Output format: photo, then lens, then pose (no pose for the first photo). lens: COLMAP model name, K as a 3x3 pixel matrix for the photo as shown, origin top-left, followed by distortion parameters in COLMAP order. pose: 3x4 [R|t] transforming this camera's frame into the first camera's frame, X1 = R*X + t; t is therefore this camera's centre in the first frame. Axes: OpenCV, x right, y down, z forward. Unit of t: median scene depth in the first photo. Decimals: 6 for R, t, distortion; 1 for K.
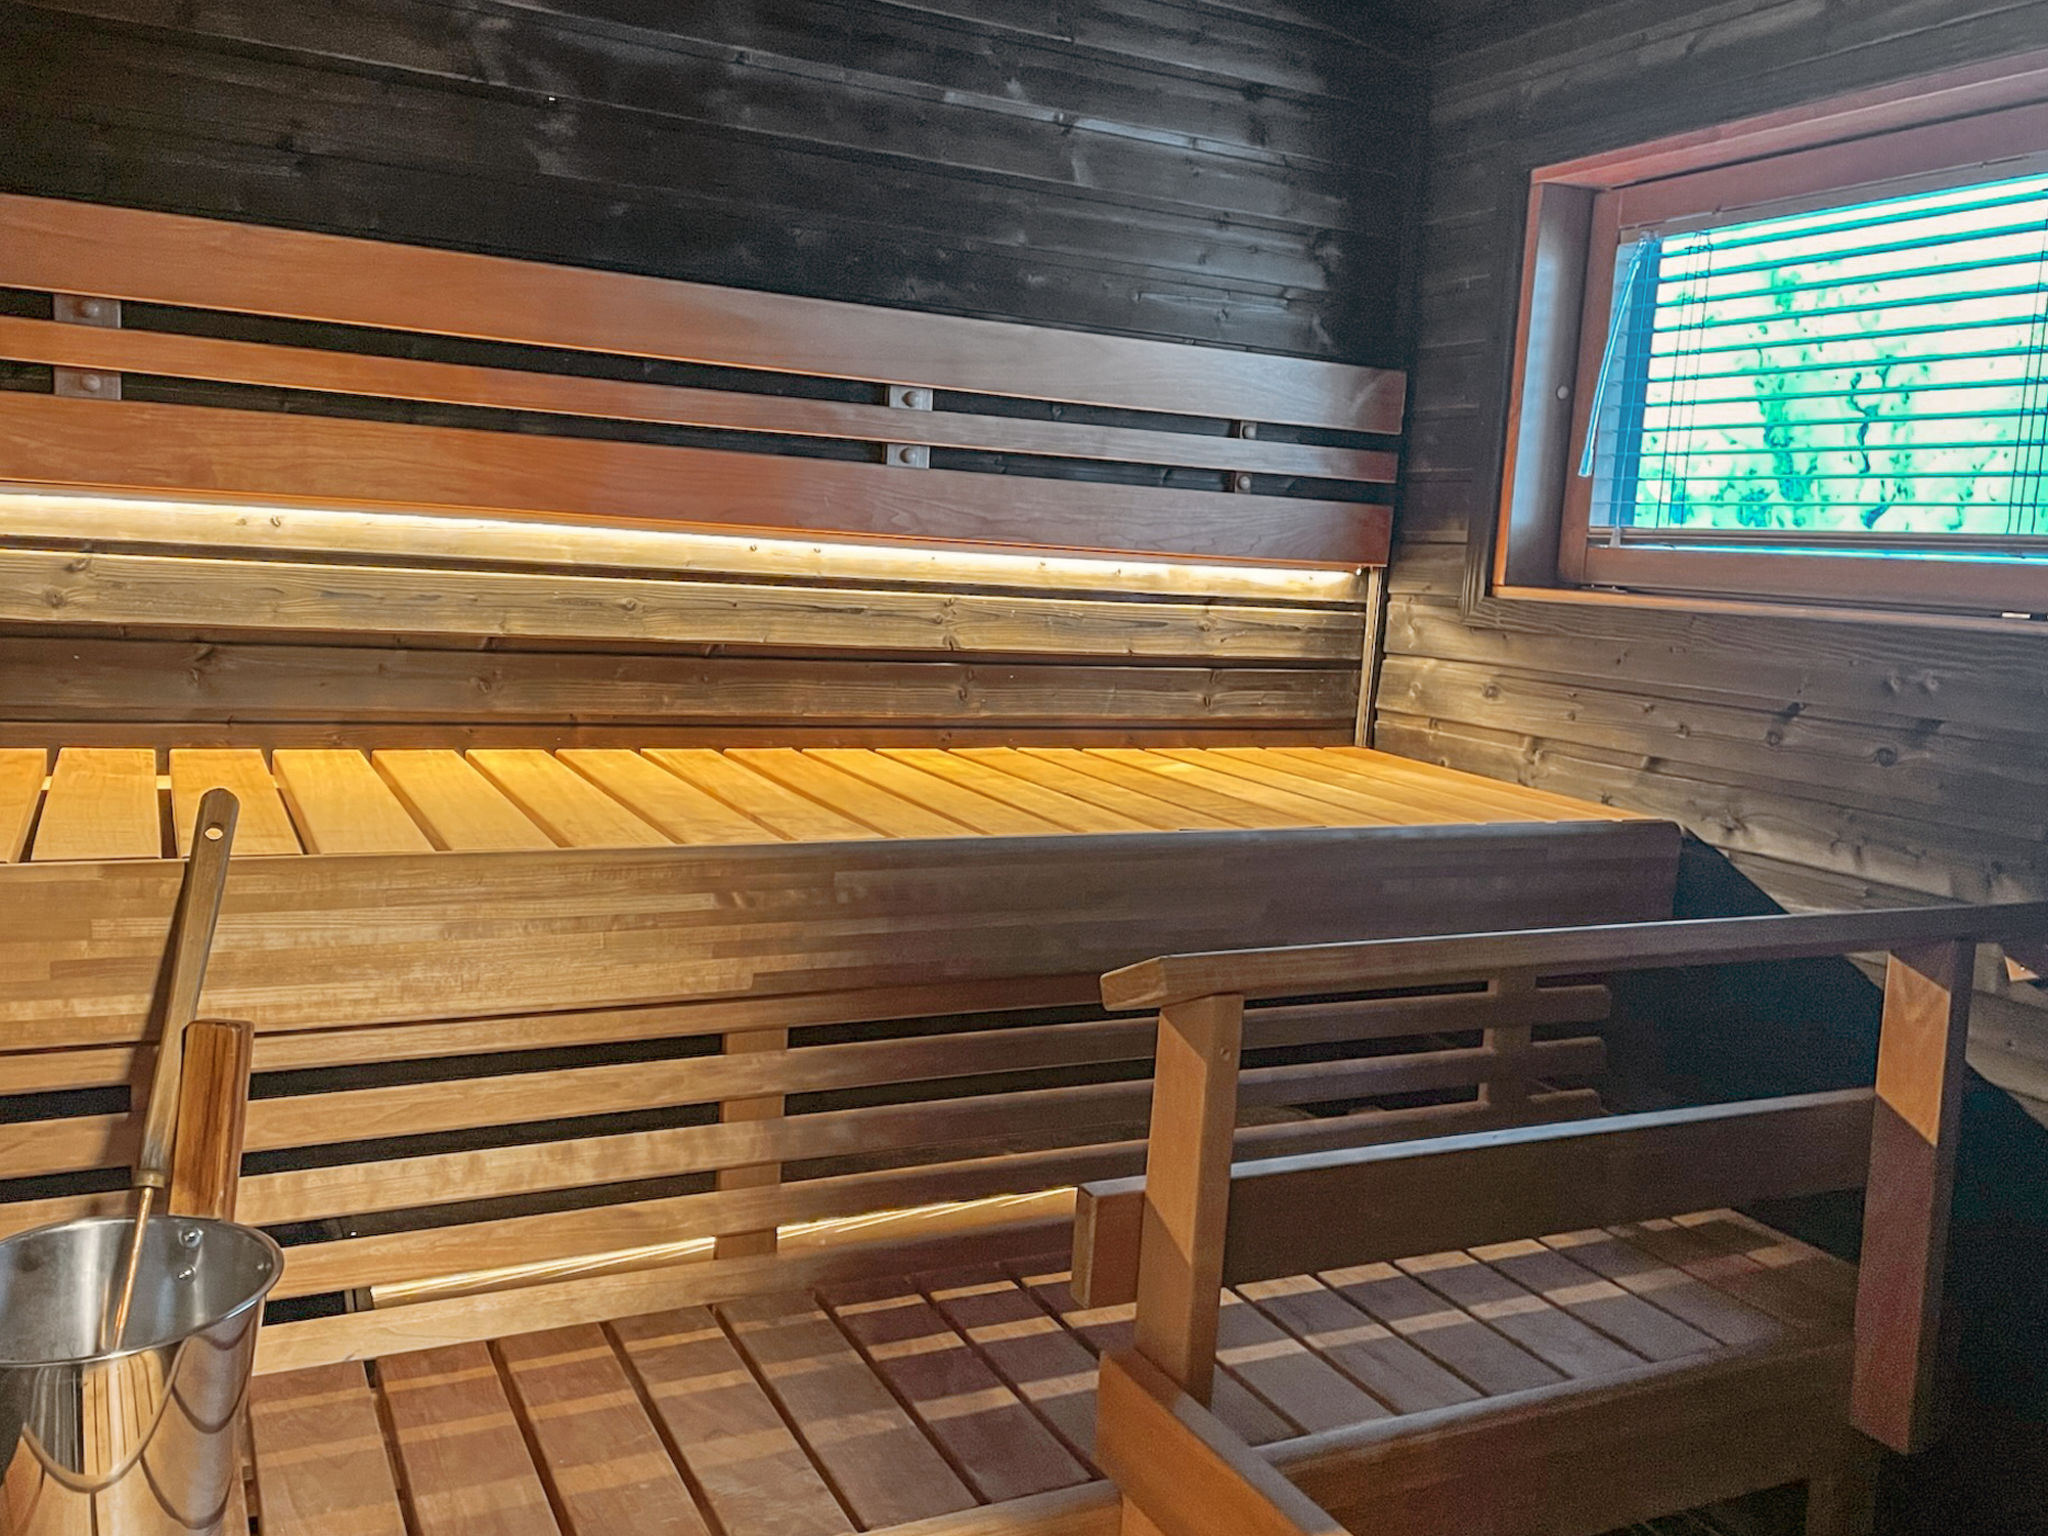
lens RADIAL K [[1804.7, 0, 1022.5], [0, 1804.7, 734.4], [0, 0, 1]] dist [0.094926, -0.087943]
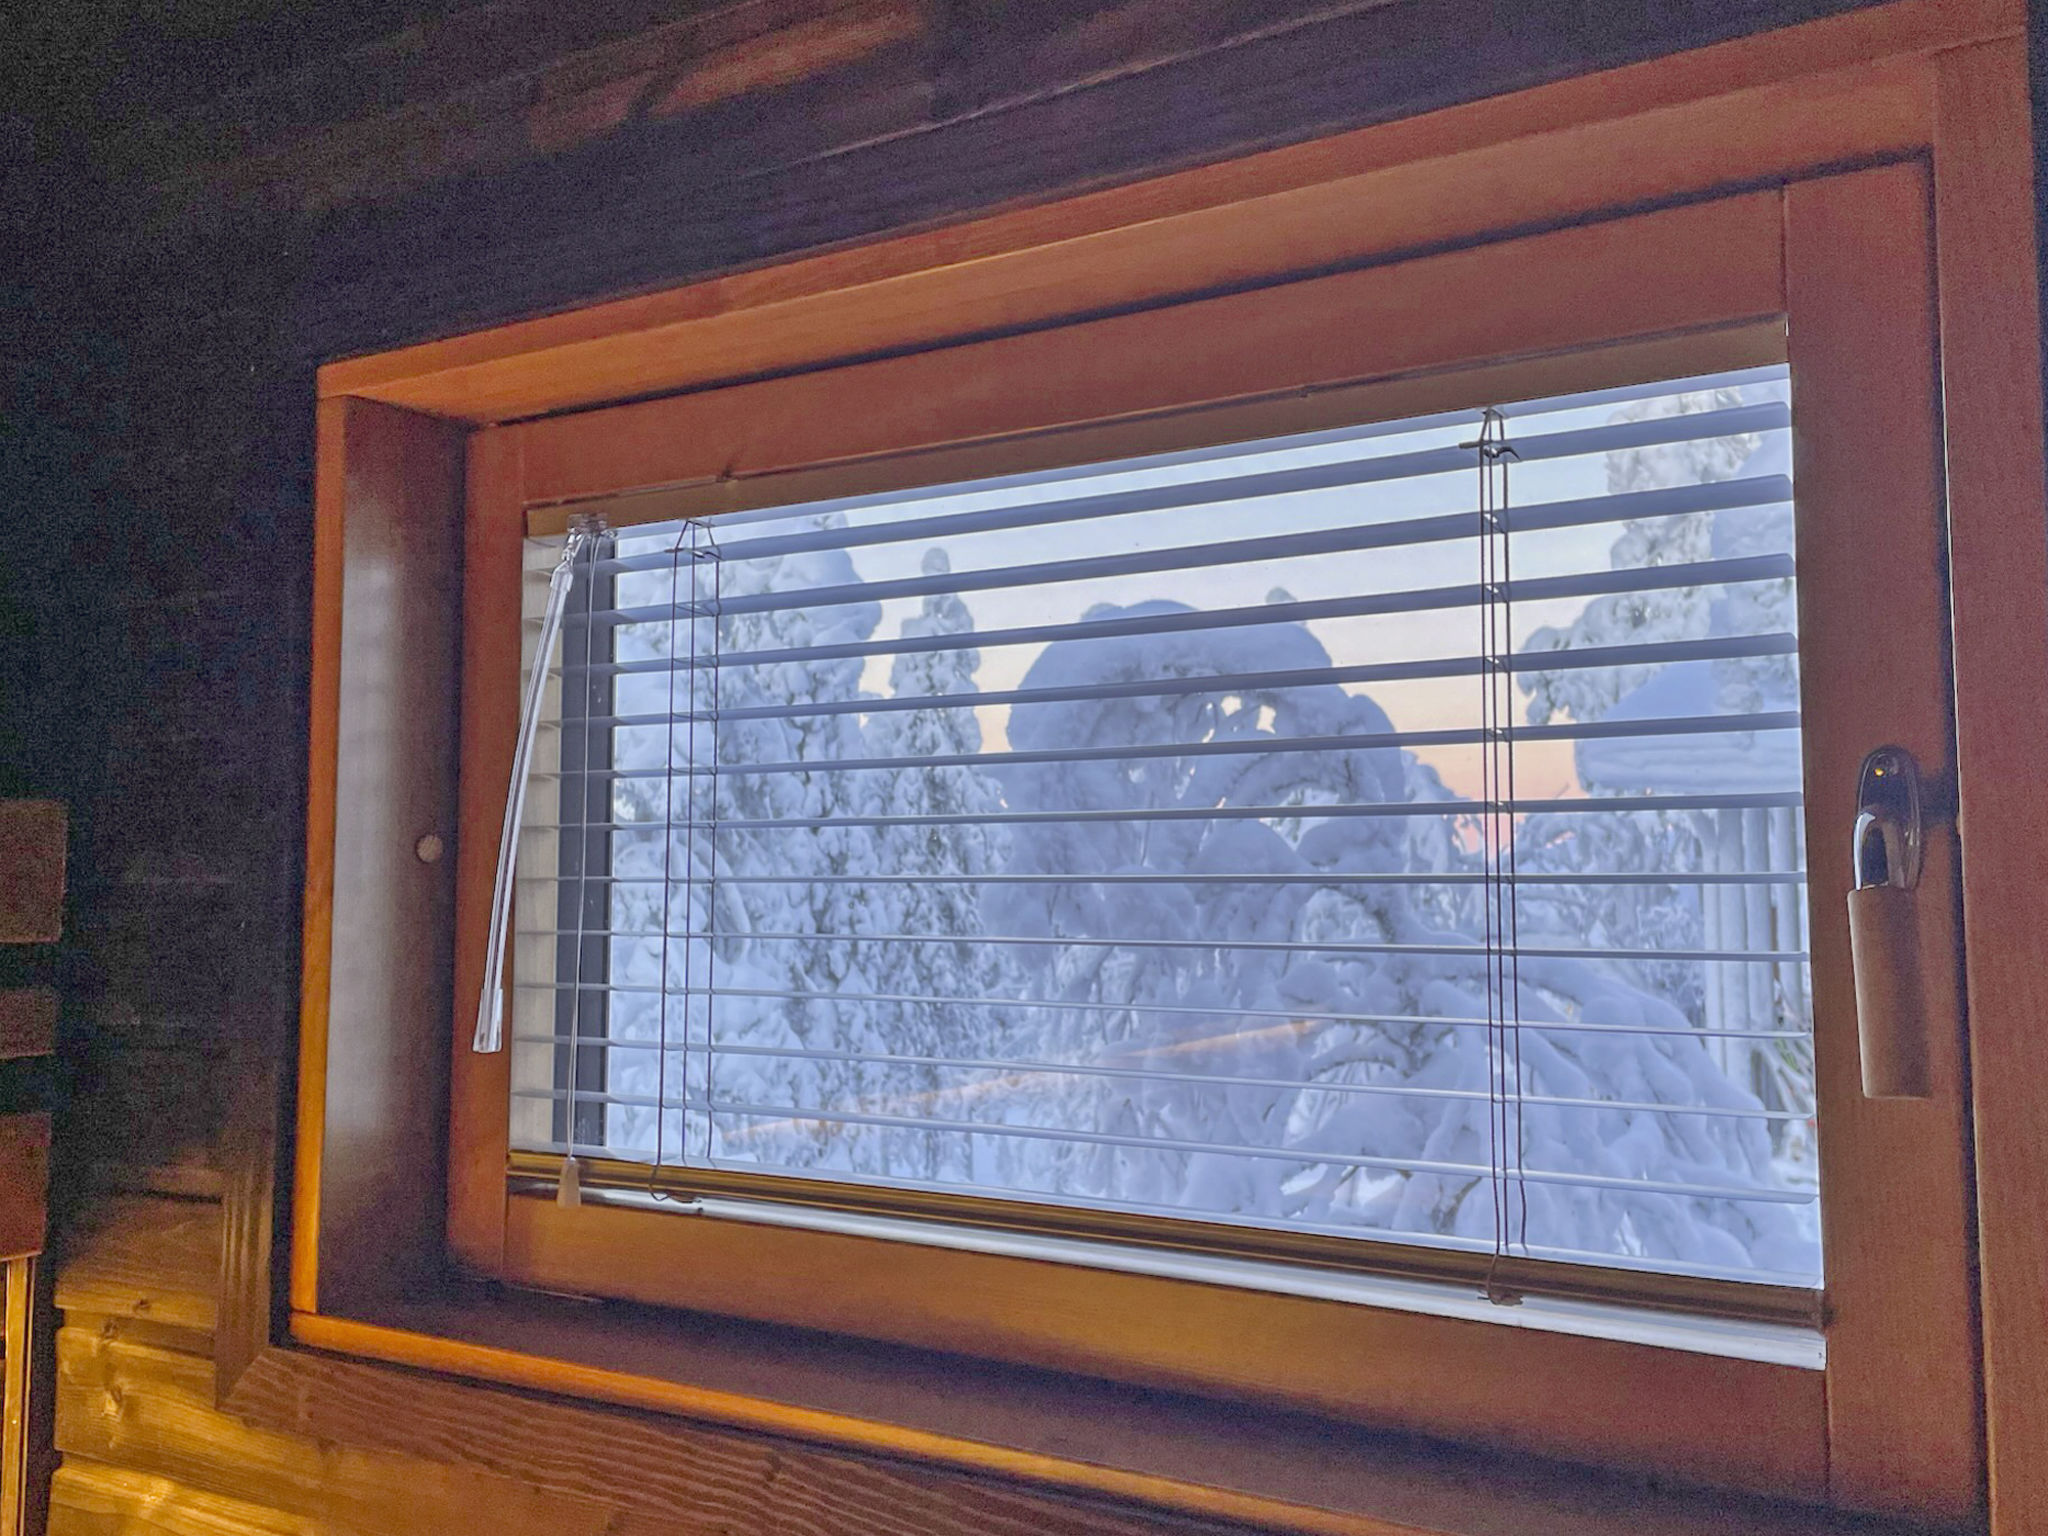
lens RADIAL K [[1804.7, 0, 1022.5], [0, 1804.7, 734.4], [0, 0, 1]] dist [0.094926, -0.087943]
pose [[0.851868, -0.019229, 0.523404, 0.189457], [0.107205, 0.984570, -0.138310, -0.140460], [-0.512668, 0.173933, 0.840784, 0.552260]]
